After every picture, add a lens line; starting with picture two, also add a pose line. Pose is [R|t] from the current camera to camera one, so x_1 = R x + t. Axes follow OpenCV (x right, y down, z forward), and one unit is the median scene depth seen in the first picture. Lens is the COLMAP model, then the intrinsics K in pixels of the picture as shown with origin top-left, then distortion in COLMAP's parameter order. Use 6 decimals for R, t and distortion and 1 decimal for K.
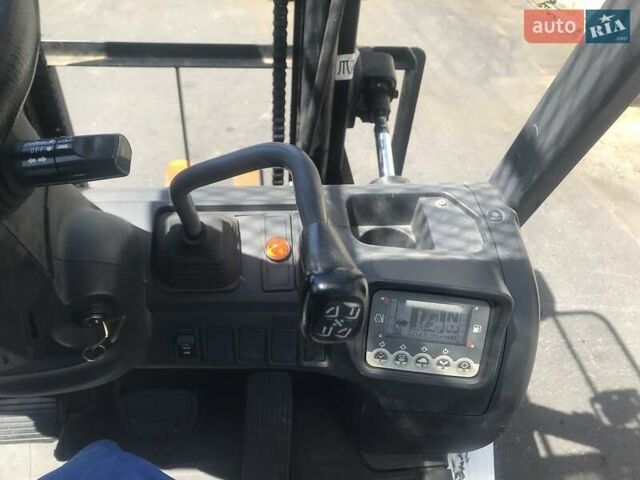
lens RADIAL K [[514.8, 0, 320.0], [0, 514.8, 240.0], [0, 0, 1]] dist [0.004872, -0.001805]
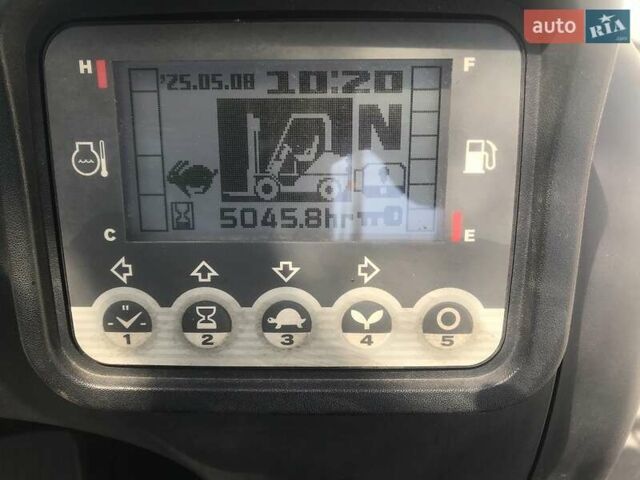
lens RADIAL K [[514.8, 0, 320.0], [0, 514.8, 240.0], [0, 0, 1]] dist [0.004872, -0.001805]
pose [[0.994458, -0.088122, 0.057340, 0.205006], [0.093567, 0.990532, -0.100459, 0.223039], [-0.047945, 0.105267, 0.993288, 0.740890]]
